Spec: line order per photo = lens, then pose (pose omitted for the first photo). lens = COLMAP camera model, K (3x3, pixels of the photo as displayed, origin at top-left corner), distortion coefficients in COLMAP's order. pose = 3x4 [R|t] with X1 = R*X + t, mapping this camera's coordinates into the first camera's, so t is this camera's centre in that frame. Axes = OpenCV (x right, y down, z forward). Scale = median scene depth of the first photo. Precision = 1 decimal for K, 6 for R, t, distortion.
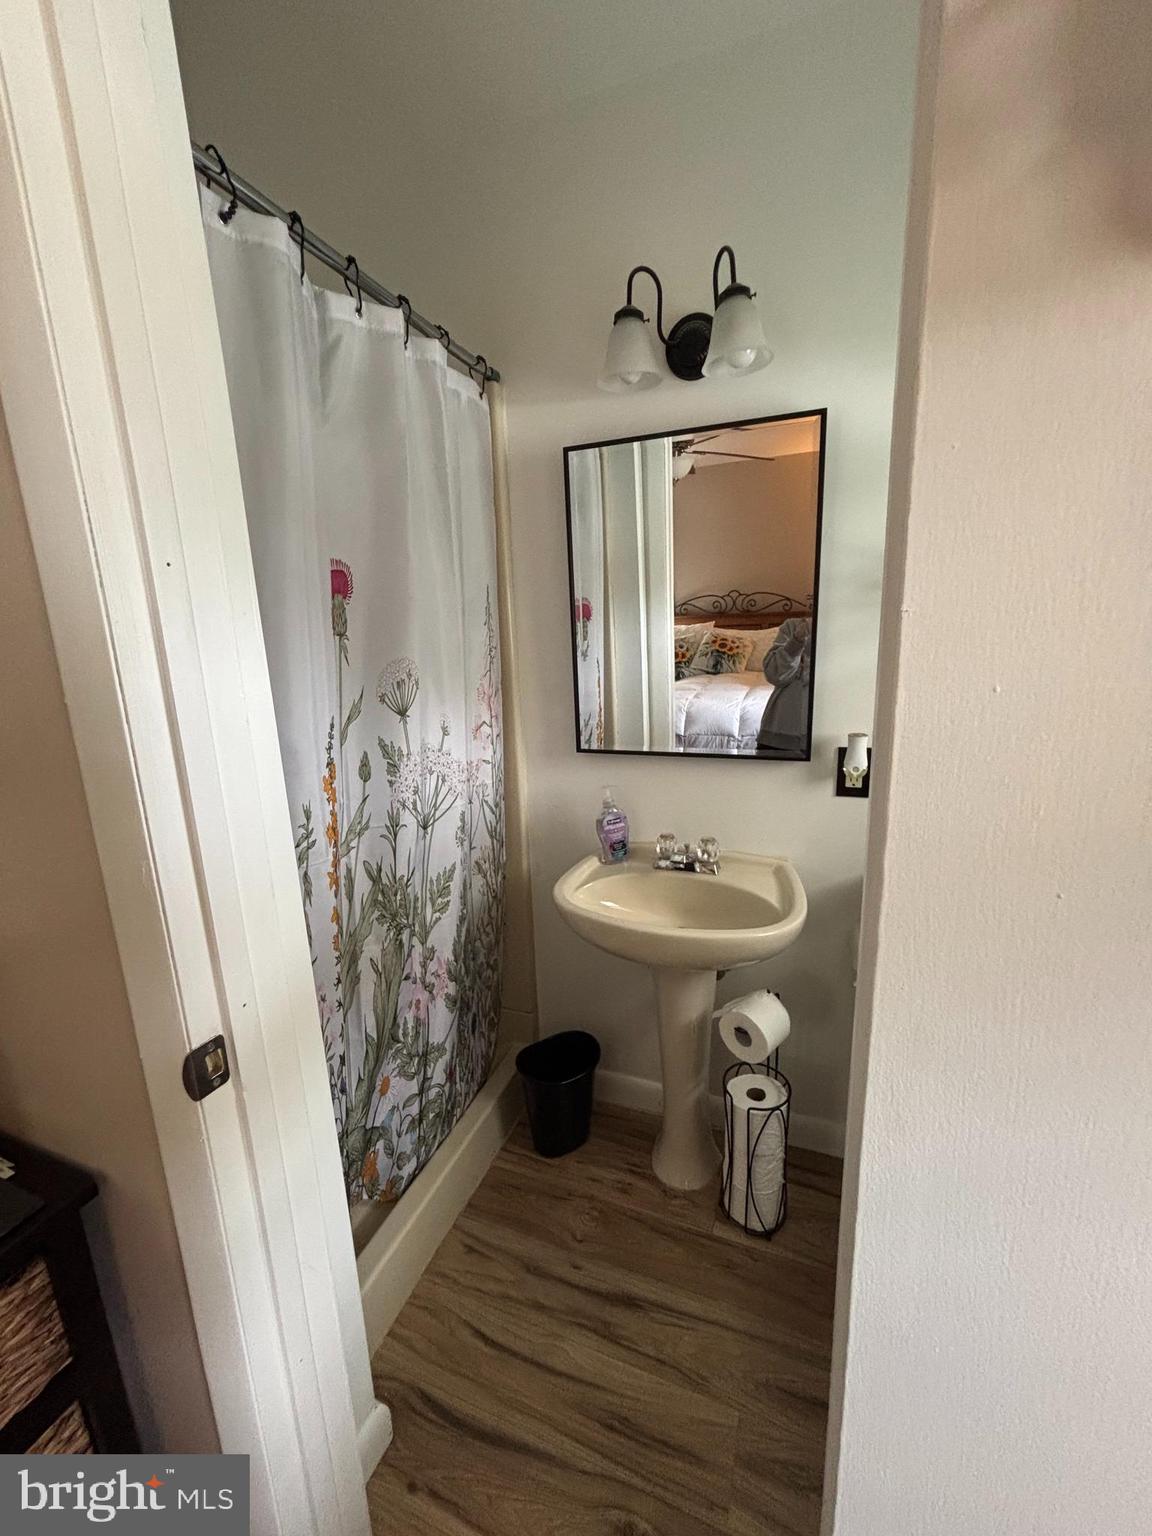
lens RADIAL K [[620.9, 0, 575.8], [0, 620.9, 766.6], [0, 0, 1]] dist [-0.003880, 0.000970]
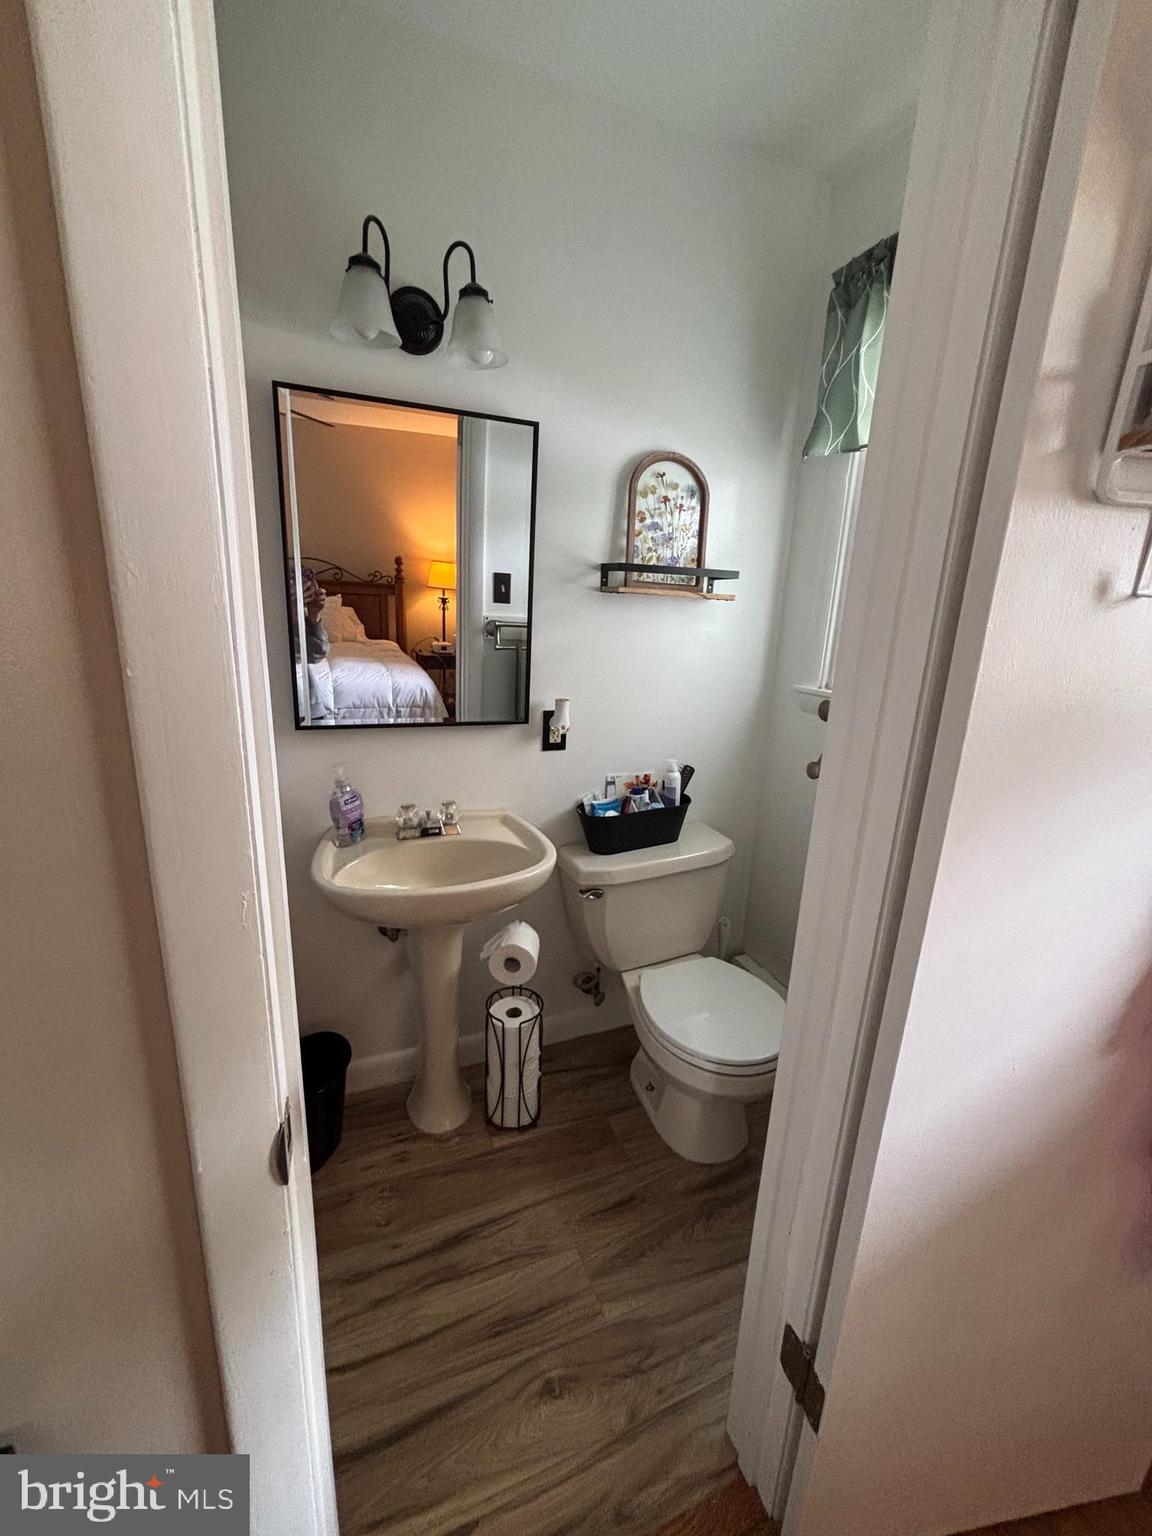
lens RADIAL K [[620.9, 0, 577.2], [0, 620.9, 767.2], [0, 0, 1]] dist [-0.003880, 0.000970]
pose [[0.722651, -0.110065, 0.682394, -0.365903], [0.078323, 0.993921, 0.077368, -0.009756], [-0.686761, -0.002463, 0.726879, 0.076469]]
